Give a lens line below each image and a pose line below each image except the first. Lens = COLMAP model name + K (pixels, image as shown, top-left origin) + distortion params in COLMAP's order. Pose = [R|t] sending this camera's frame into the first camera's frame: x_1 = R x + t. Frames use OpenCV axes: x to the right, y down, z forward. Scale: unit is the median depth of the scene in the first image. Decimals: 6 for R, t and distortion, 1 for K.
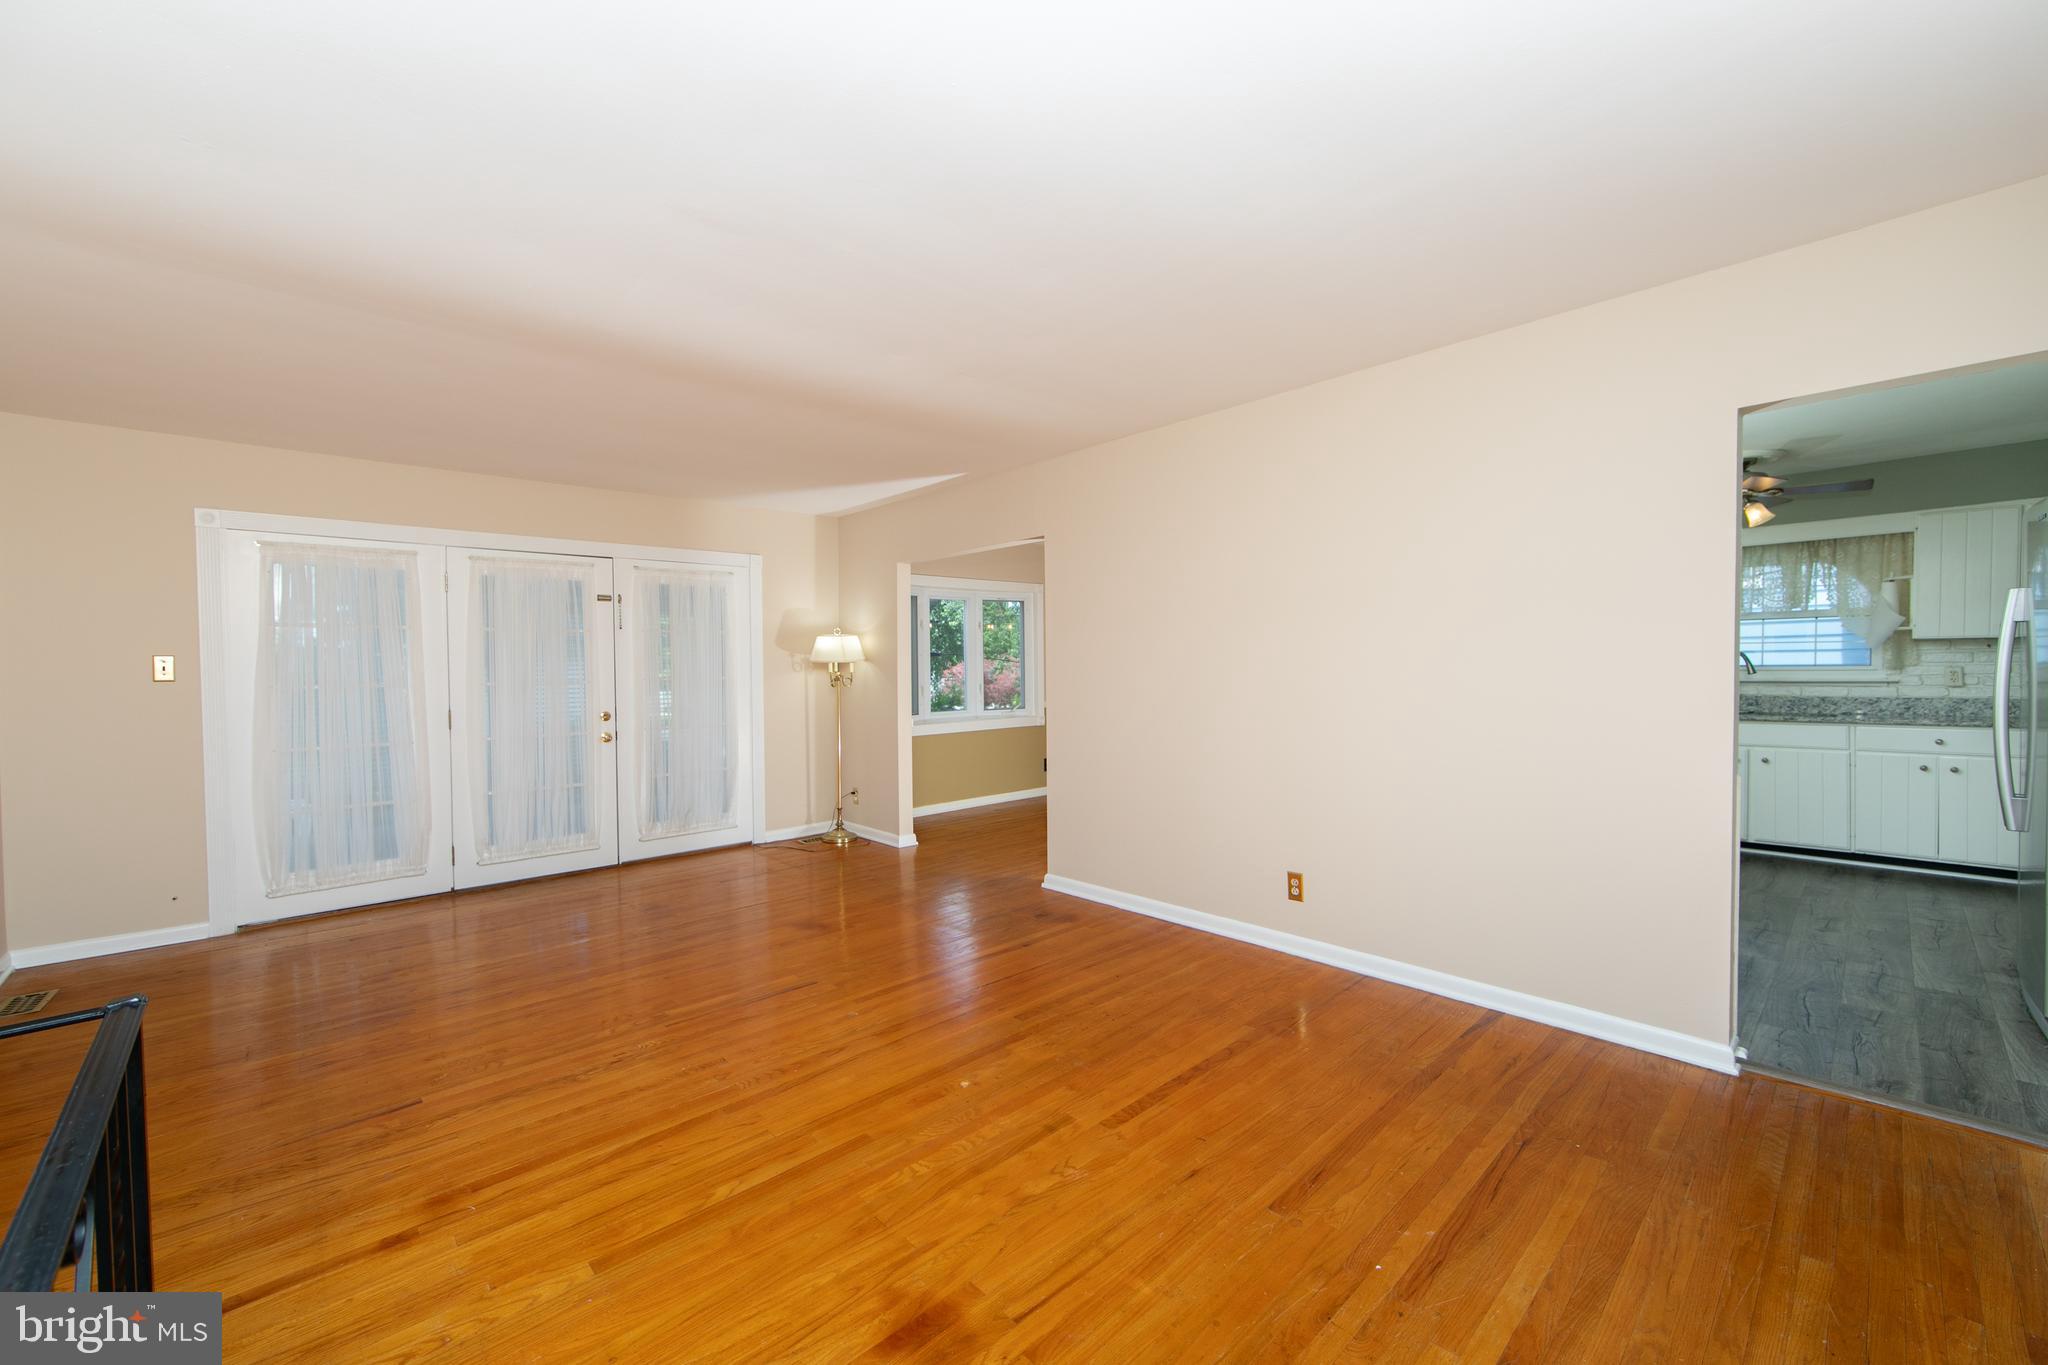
lens RADIAL K [[811.8, 0, 1024.0], [0, 811.8, 682.5], [0, 0, 1]] dist [0.000367, 0.000109]
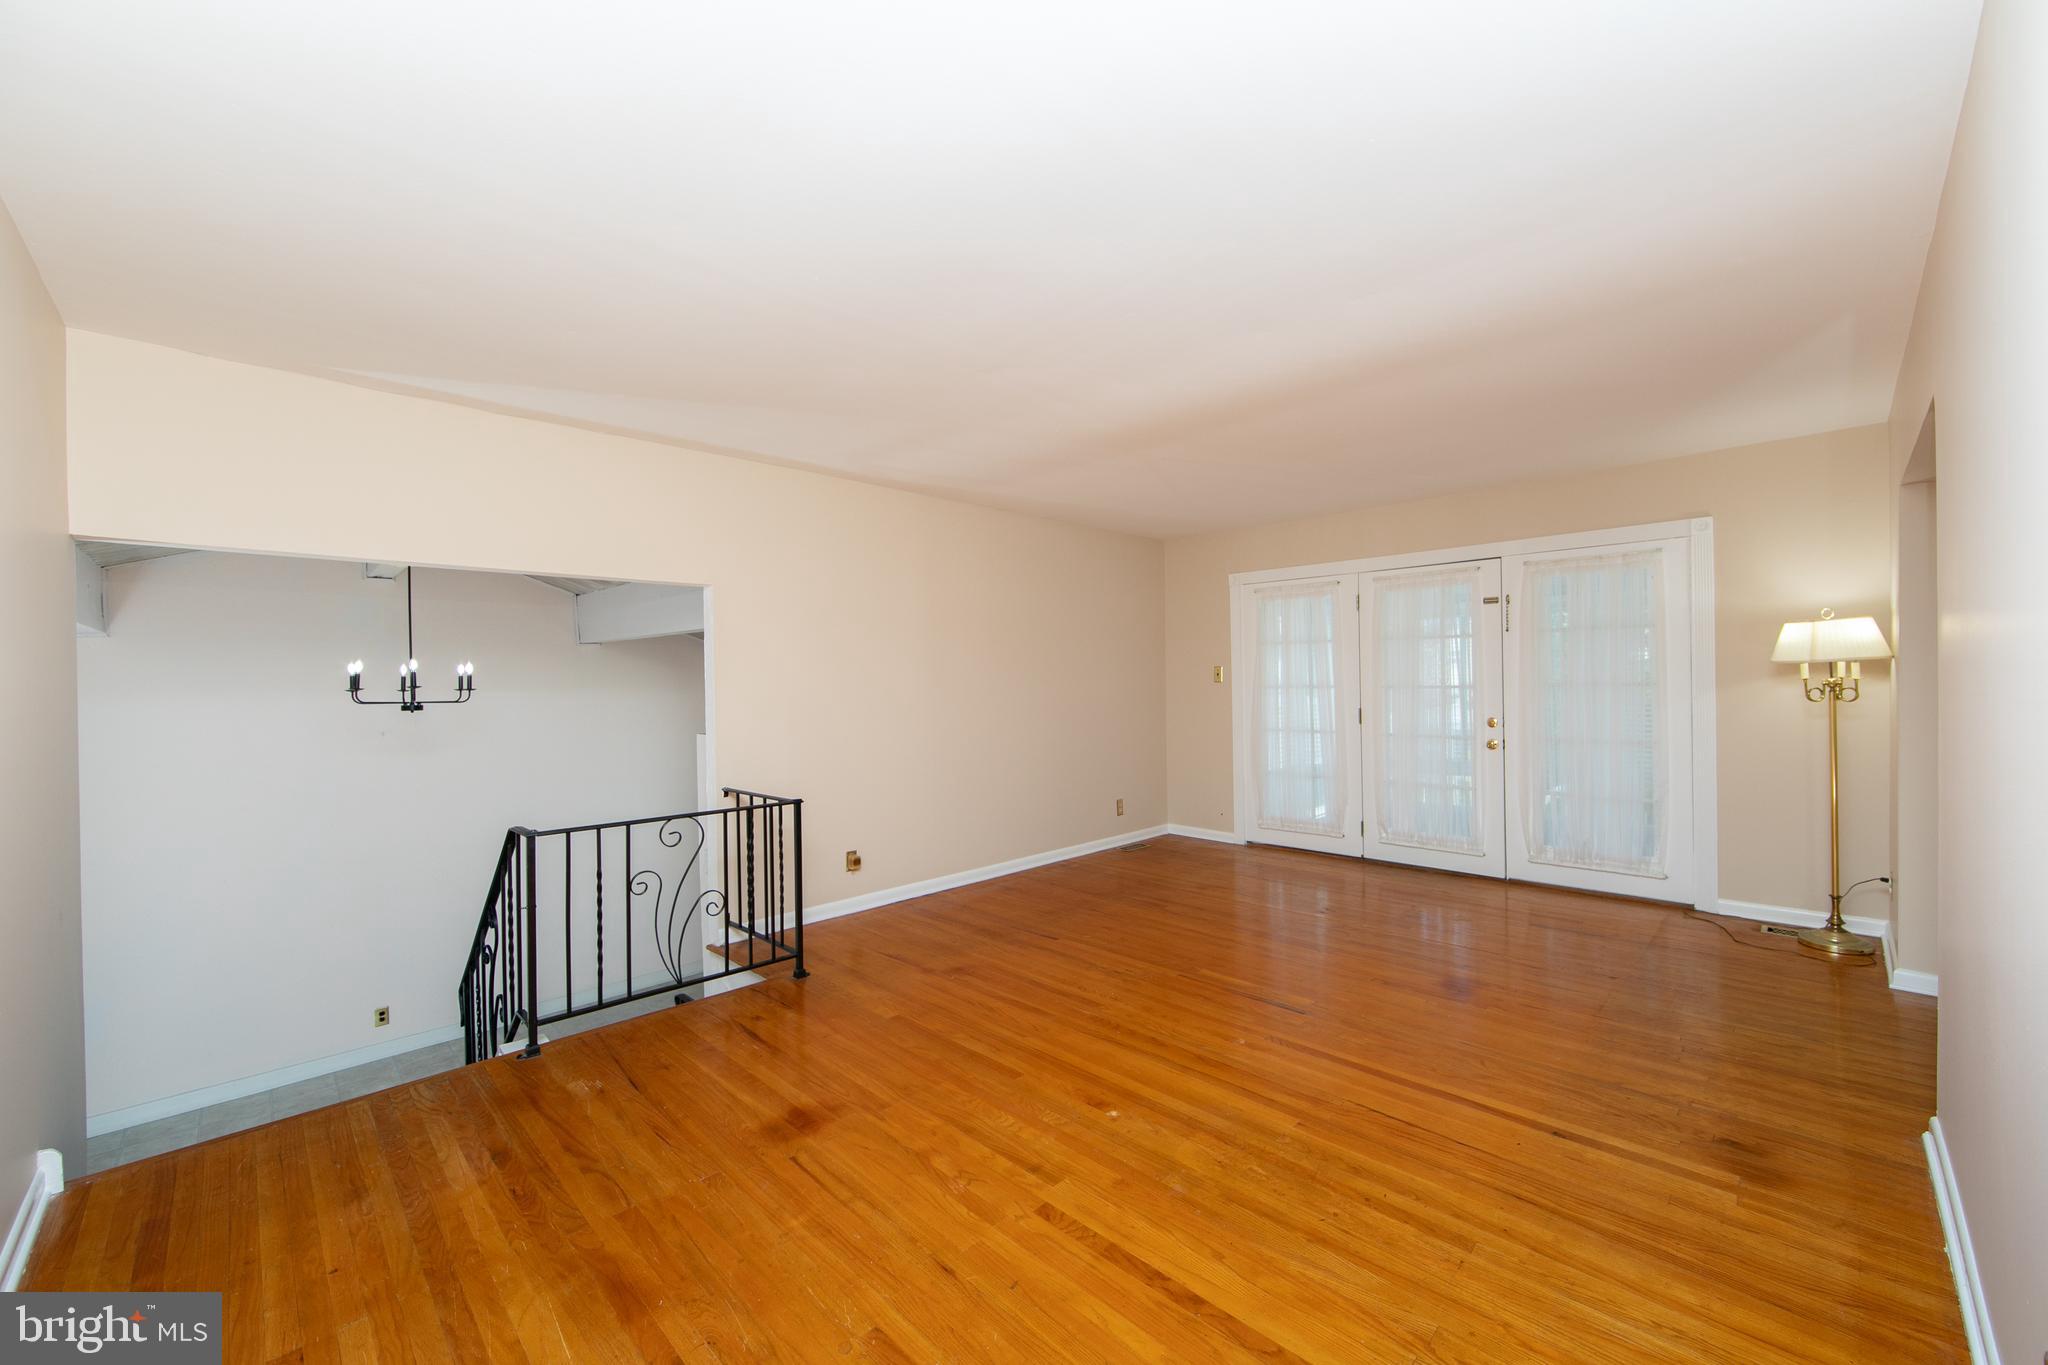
lens RADIAL K [[803.3, 0, 1032.3], [0, 803.3, 683.0], [0, 0, 1]] dist [-0.001968, -0.000164]
pose [[0.036532, 0.015248, -0.999216, 0.794863], [-0.007650, 0.999859, 0.014979, -0.029785], [0.999303, 0.007097, 0.036644, 0.787743]]
